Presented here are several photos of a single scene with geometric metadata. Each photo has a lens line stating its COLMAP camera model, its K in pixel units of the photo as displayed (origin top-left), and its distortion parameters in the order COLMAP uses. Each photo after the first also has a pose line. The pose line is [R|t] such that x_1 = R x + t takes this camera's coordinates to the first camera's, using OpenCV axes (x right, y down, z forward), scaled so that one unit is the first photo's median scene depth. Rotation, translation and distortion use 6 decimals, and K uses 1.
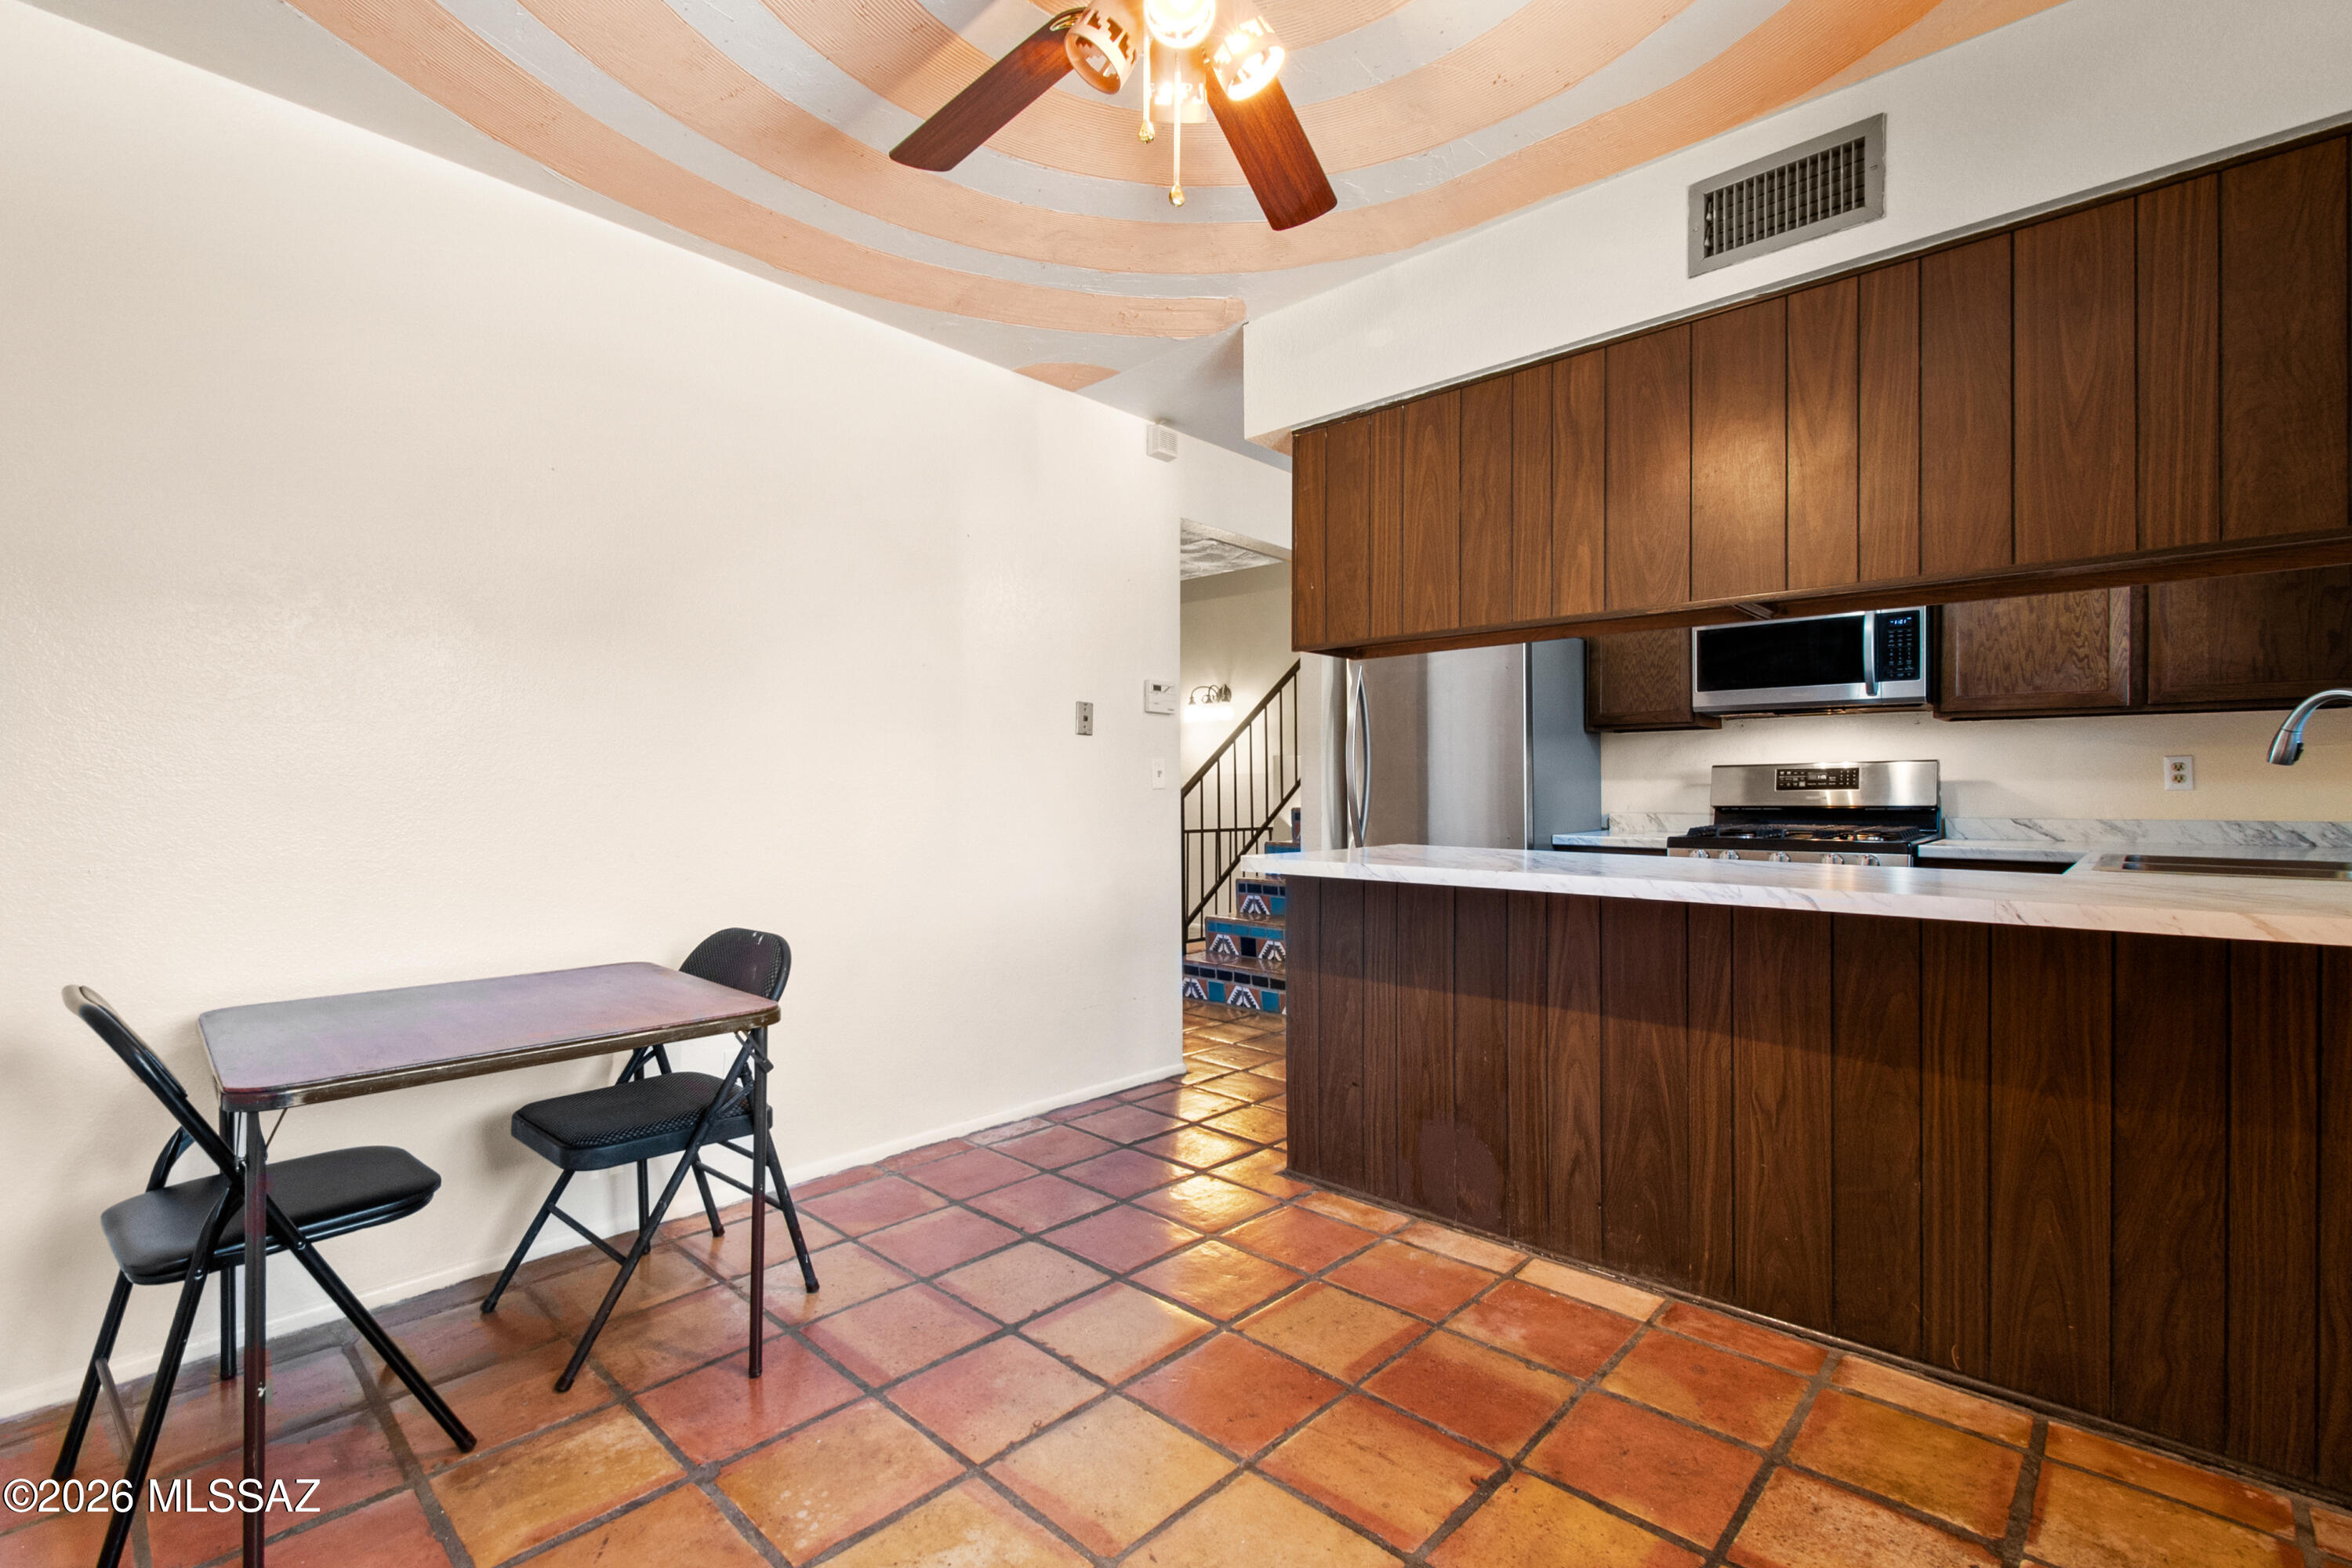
lens RADIAL K [[1055.7, 0, 1176.0], [0, 1055.7, 784.0], [0, 0, 1]] dist [0.002454, -0.000991]
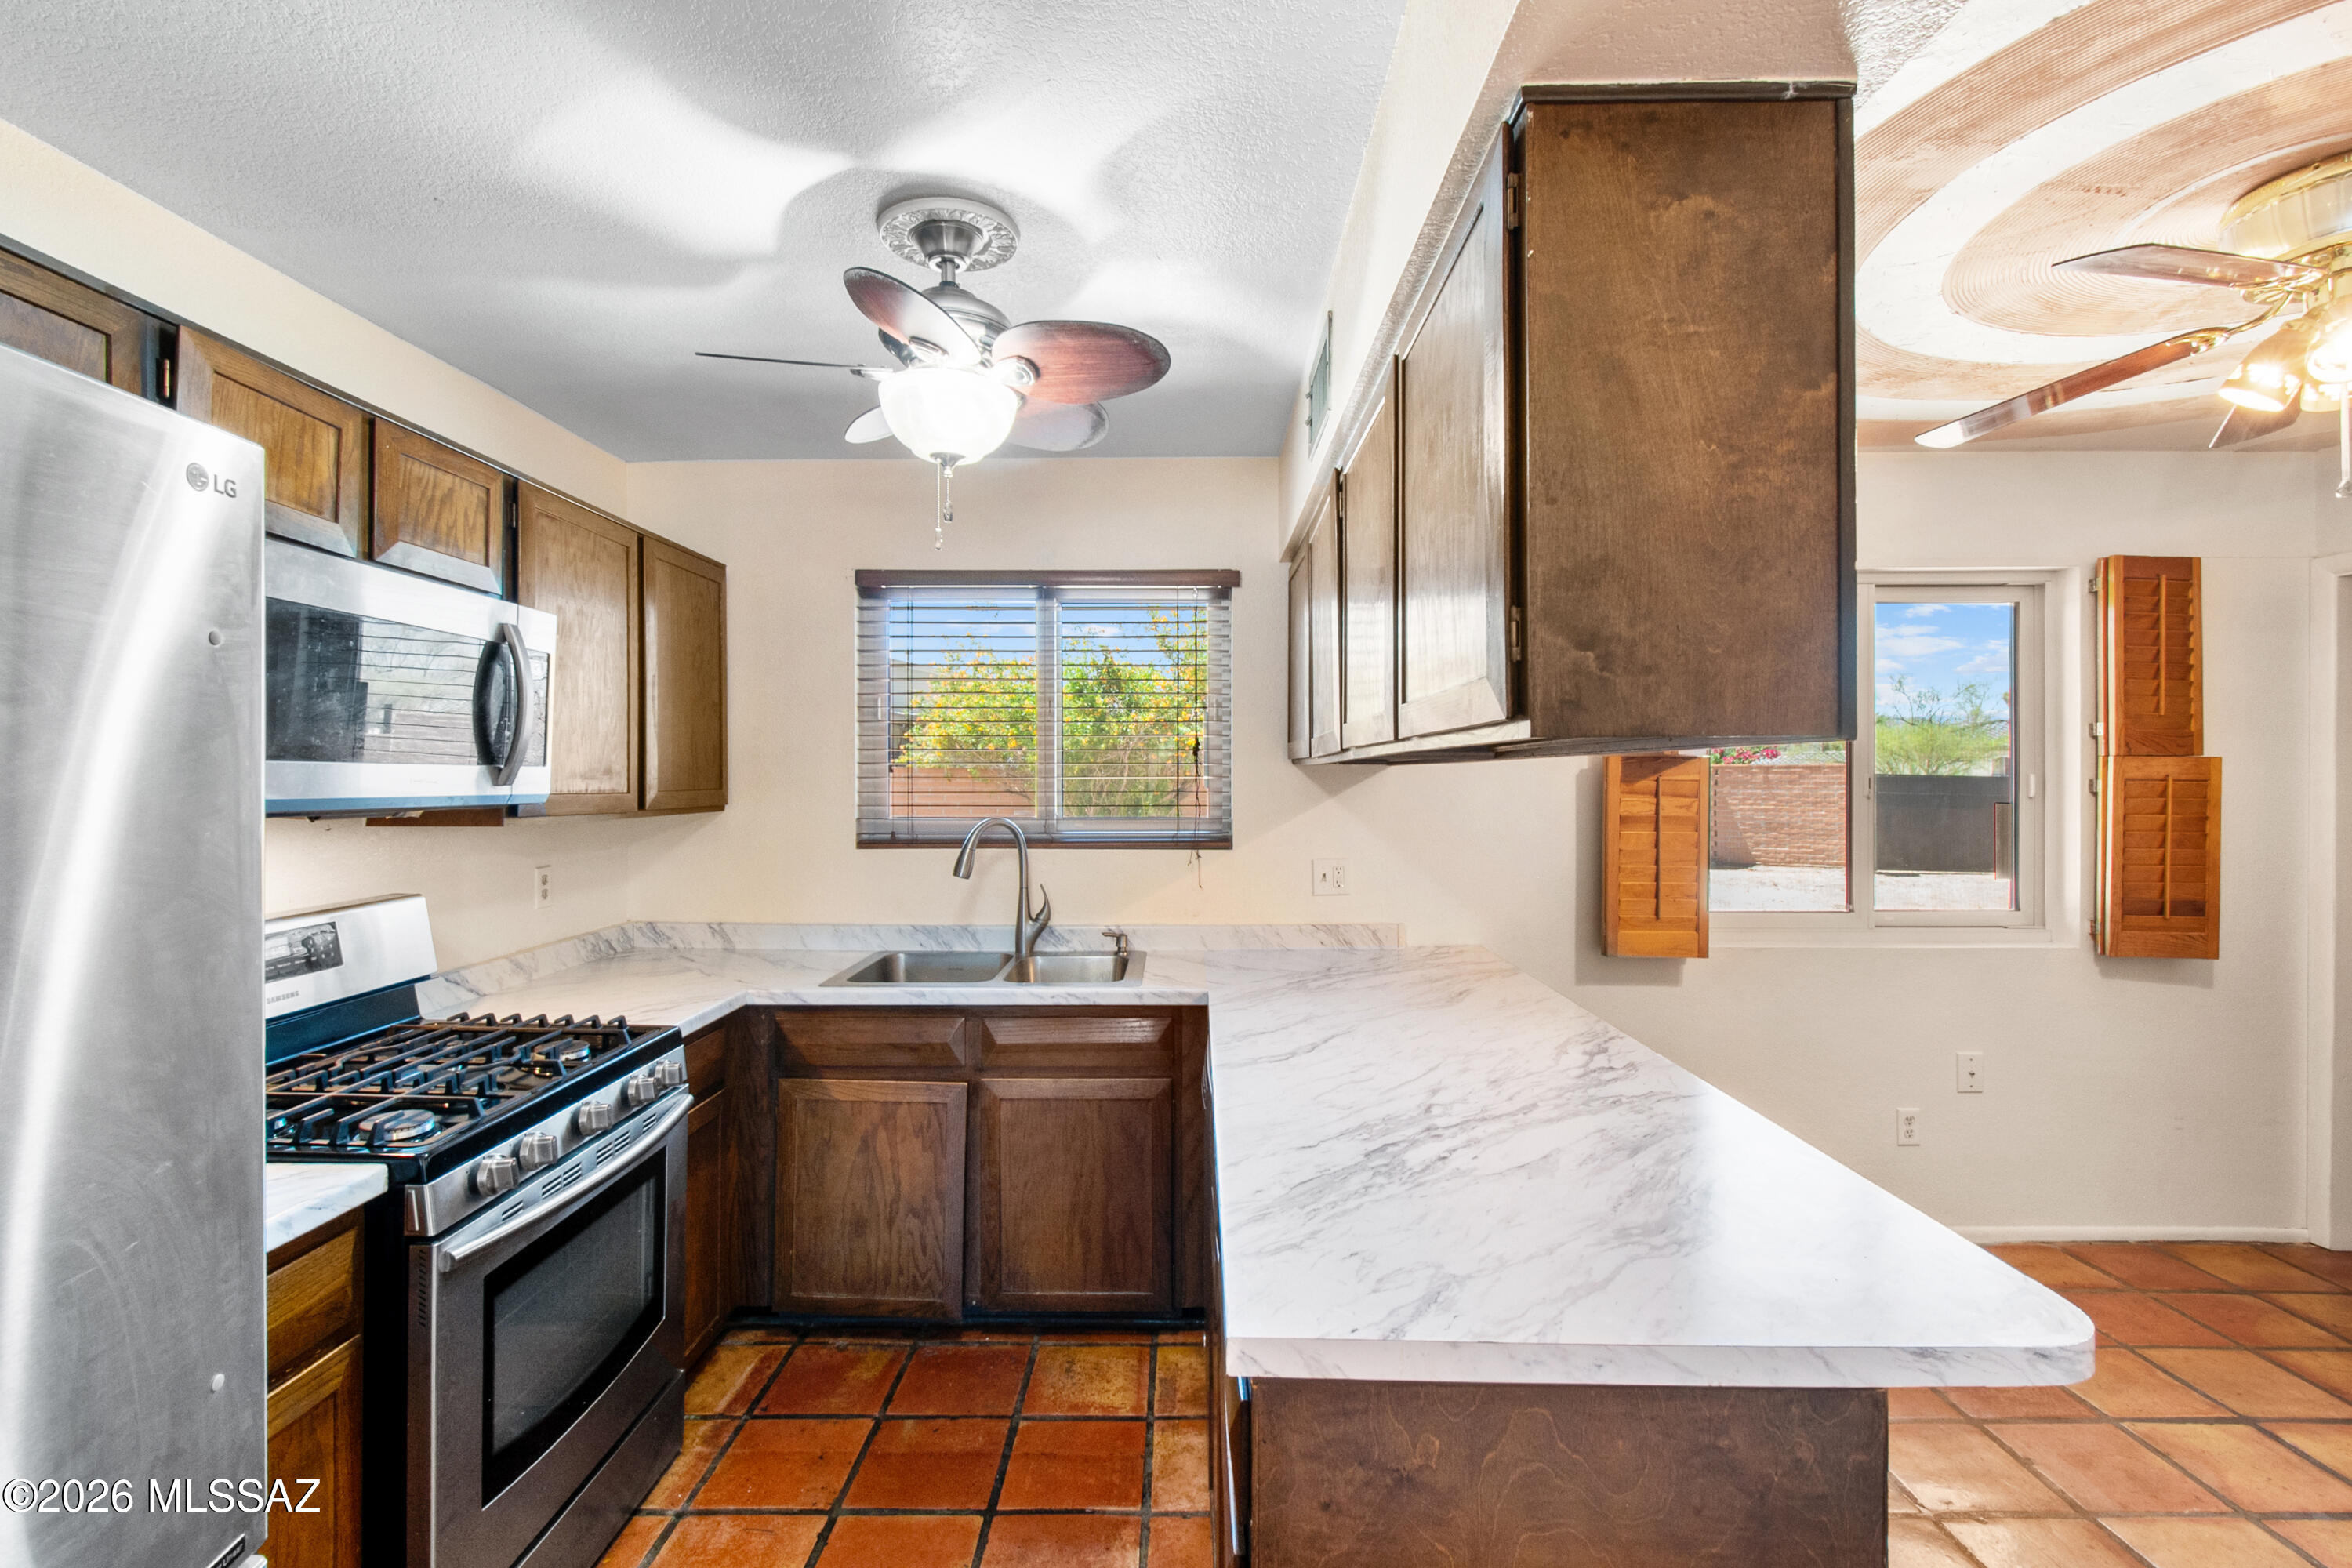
lens RADIAL K [[1040.9, 0, 1173.4], [0, 1040.9, 777.5], [0, 0, 1]] dist [0.000462, -0.000574]
pose [[-0.676596, -0.000394, 0.736354, 0.020976], [-0.003515, 0.999990, -0.002695, -0.144368], [-0.736346, -0.004412, -0.676591, 1.785700]]
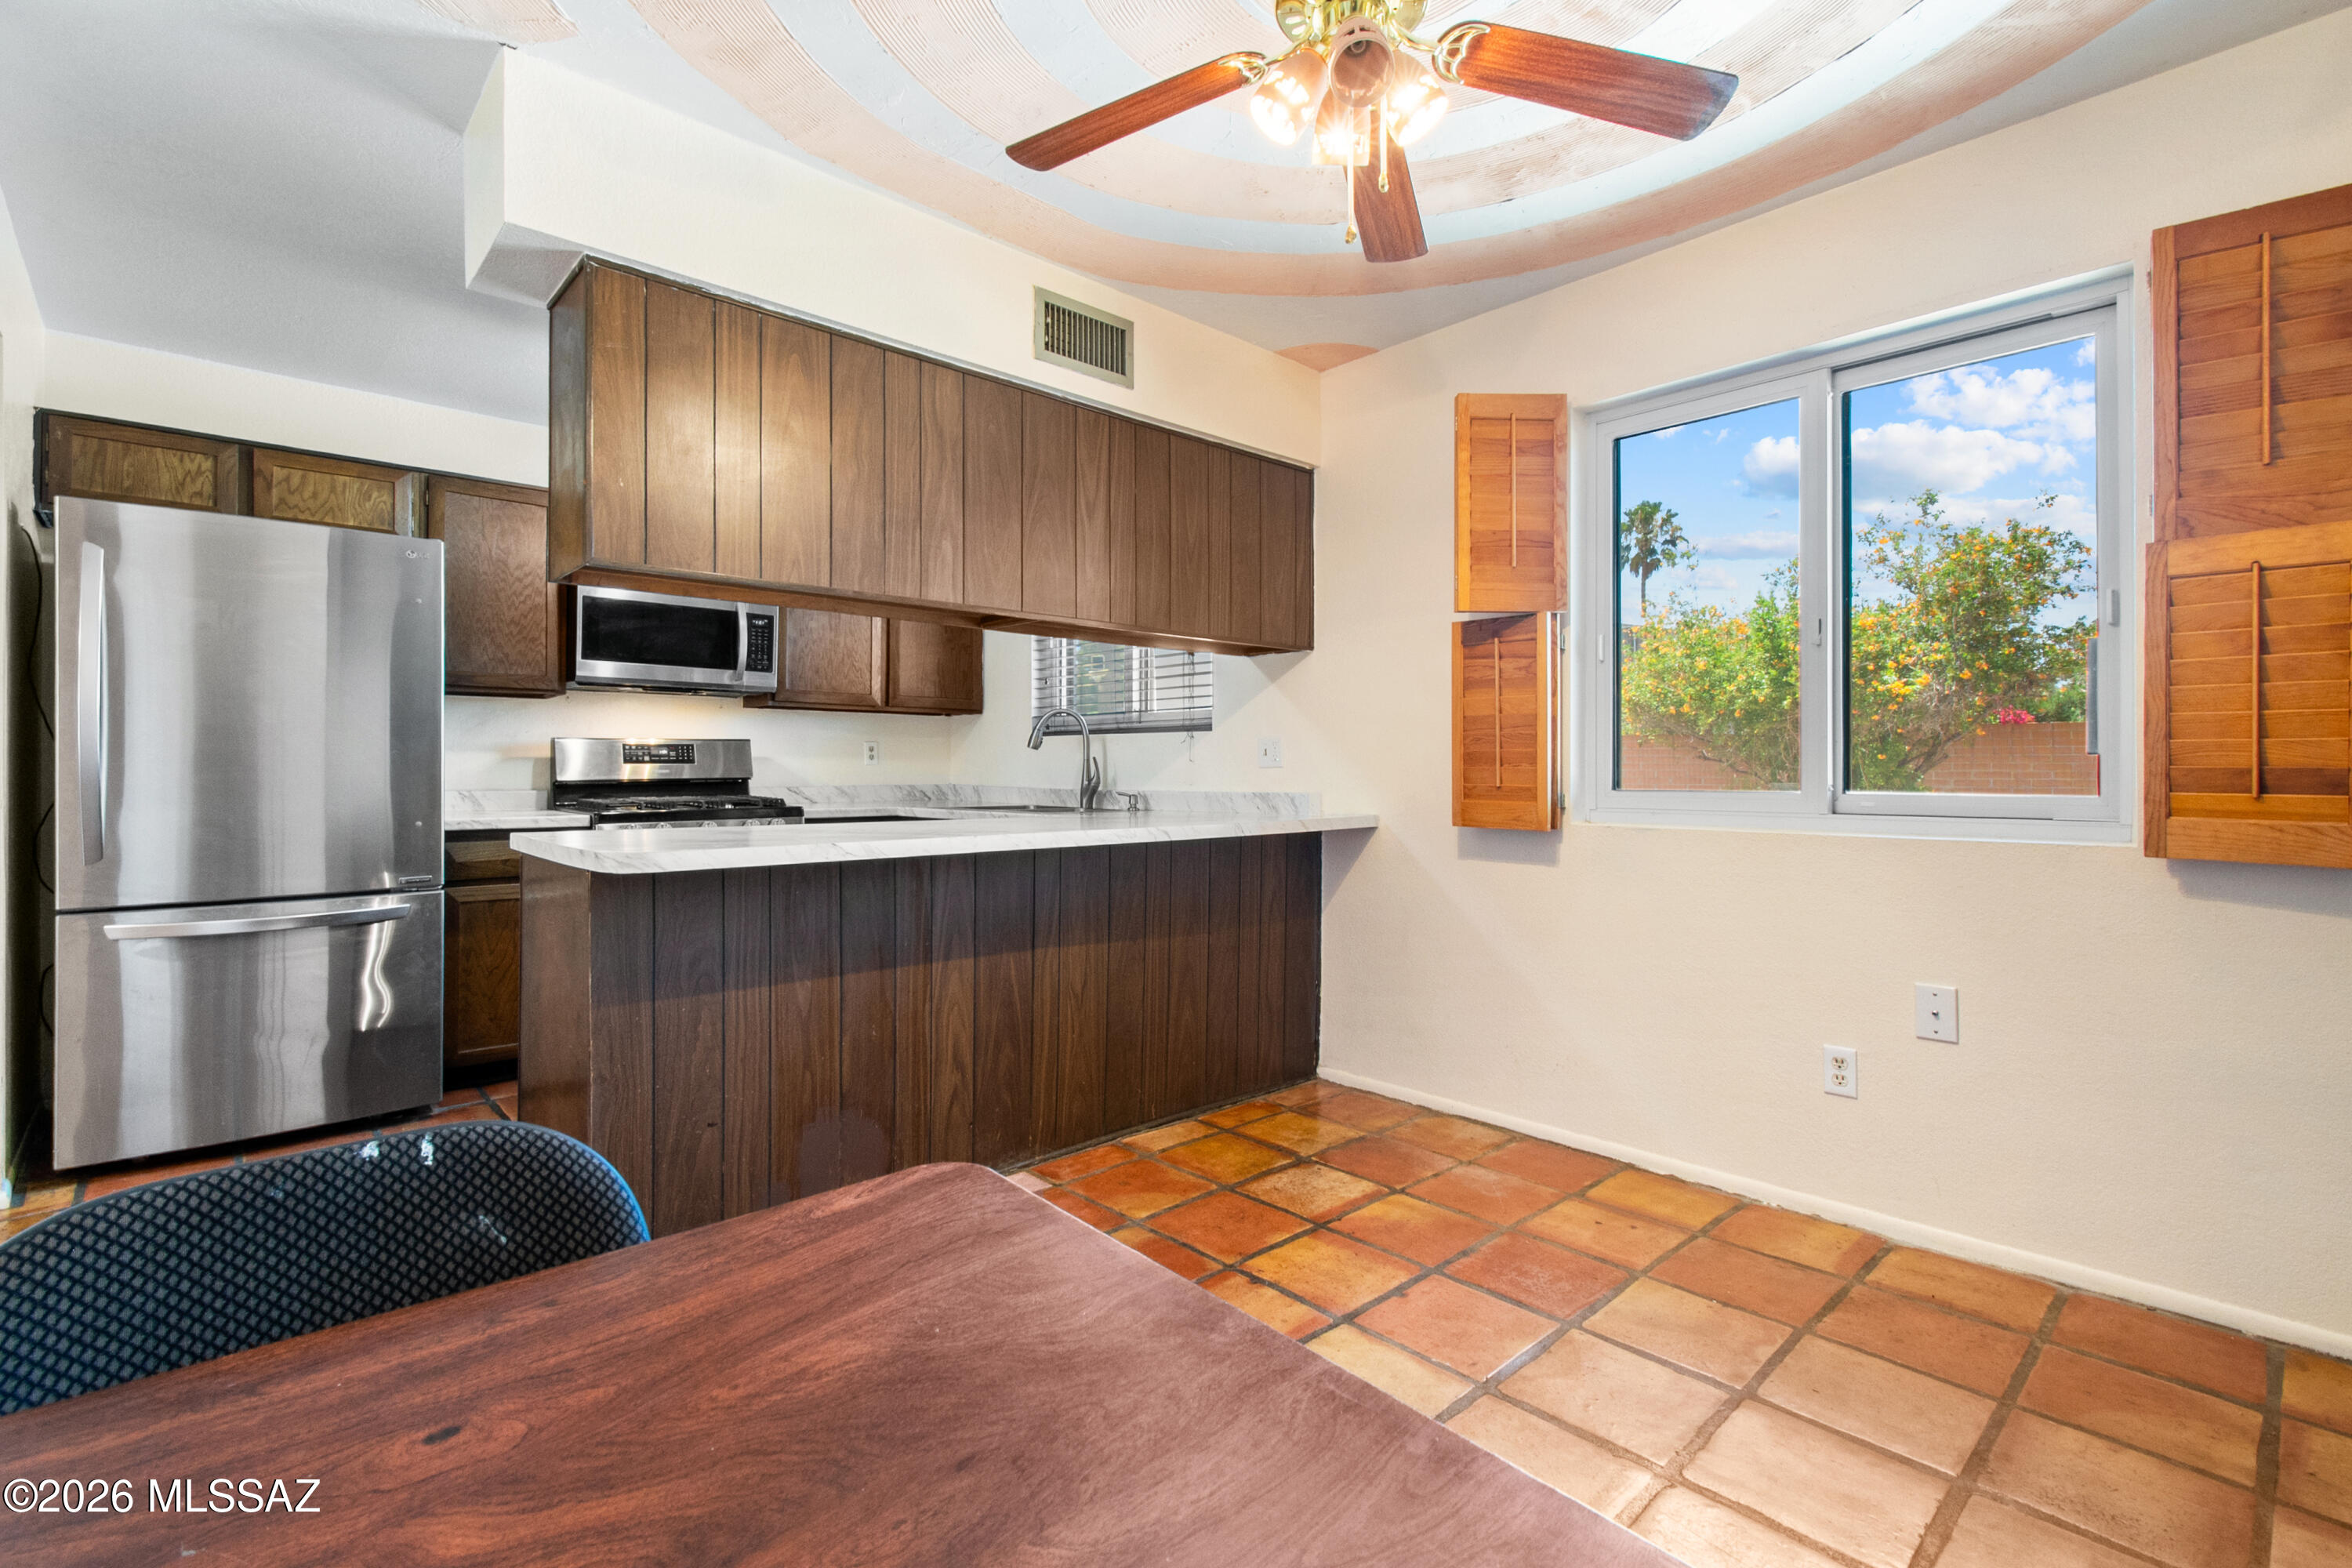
lens RADIAL K [[1060.0, 0, 1175.1], [0, 1060.0, 765.8], [0, 0, 1]] dist [0.002296, -0.000711]
pose [[0.068209, 0.003803, 0.997664, -0.743527], [-0.006363, 0.999974, -0.003377, 0.013533], [-0.997651, -0.006118, 0.068231, 0.716931]]
